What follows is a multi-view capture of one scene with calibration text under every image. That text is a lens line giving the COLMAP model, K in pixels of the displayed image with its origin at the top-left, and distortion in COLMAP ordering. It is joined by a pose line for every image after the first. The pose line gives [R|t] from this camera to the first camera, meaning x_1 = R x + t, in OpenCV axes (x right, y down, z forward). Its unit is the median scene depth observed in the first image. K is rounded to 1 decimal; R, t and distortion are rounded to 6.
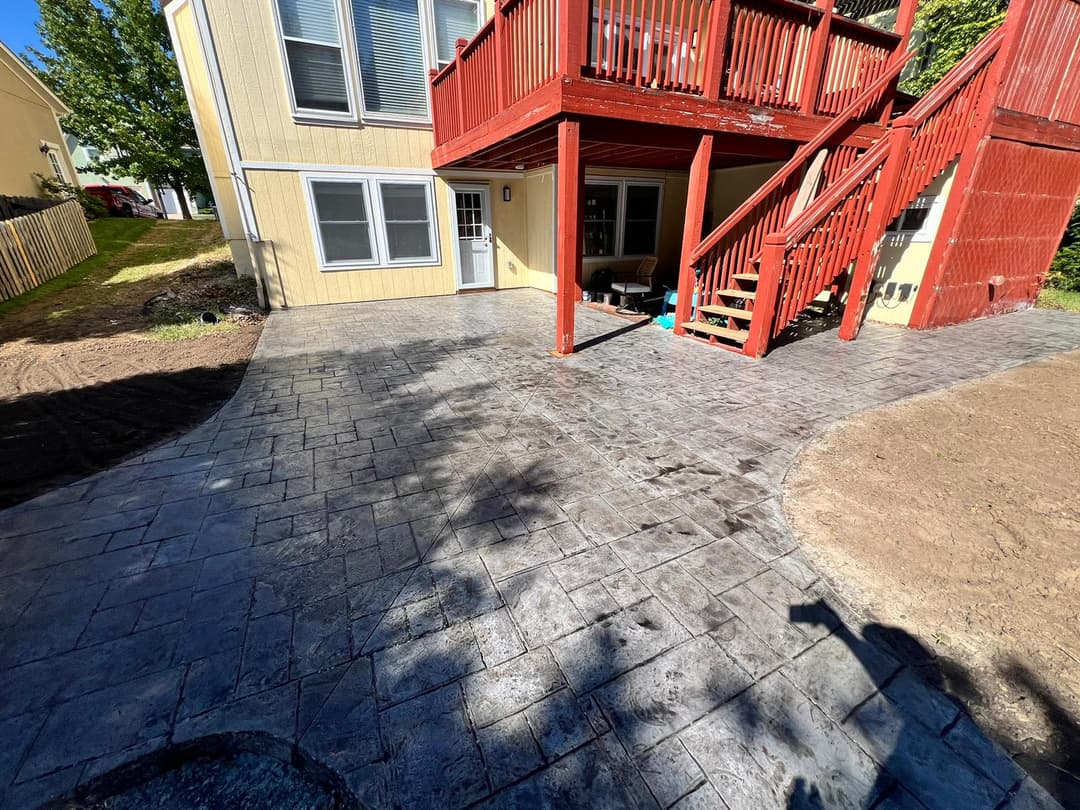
lens RADIAL K [[434.1, 0, 538.5], [0, 434.1, 405.9], [0, 0, 1]] dist [-0.001204, 0.000359]
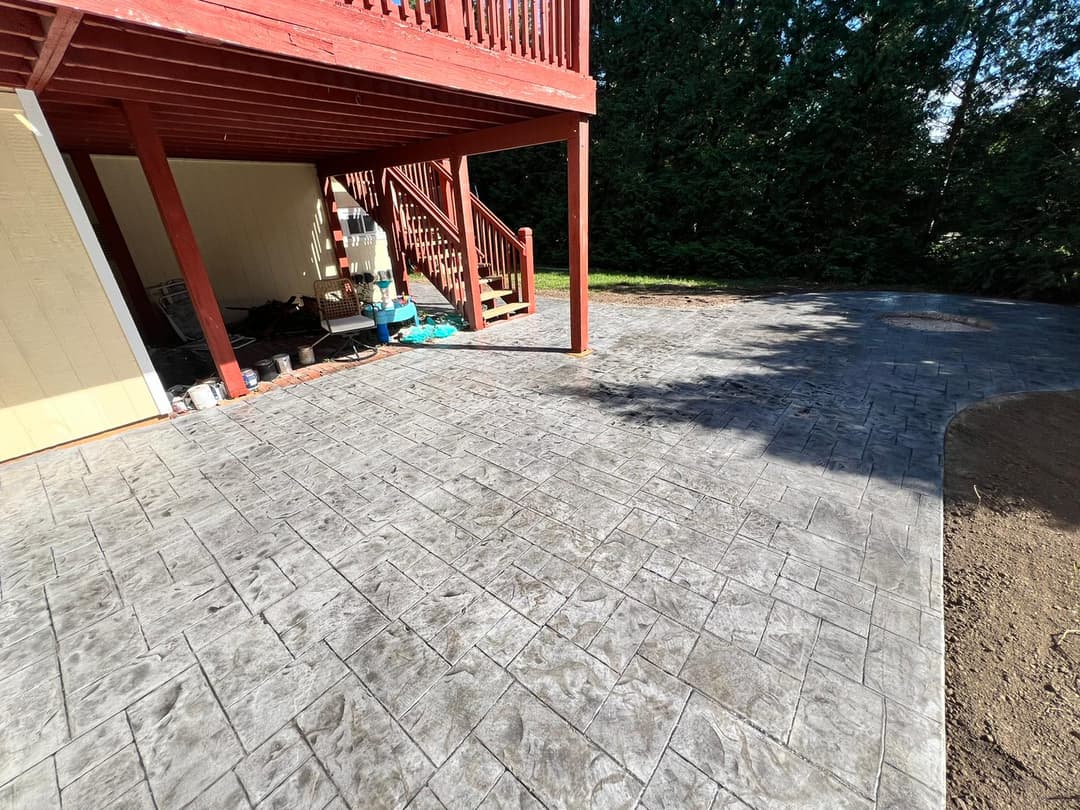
lens RADIAL K [[434.1, 0, 538.3], [0, 434.1, 404.4], [0, 0, 1]] dist [-0.001204, 0.000359]
pose [[-0.404314, -0.358321, 0.841508, -0.967312], [0.396161, 0.760667, 0.514239, -0.710181], [-0.824370, 0.541287, -0.165595, 1.591281]]
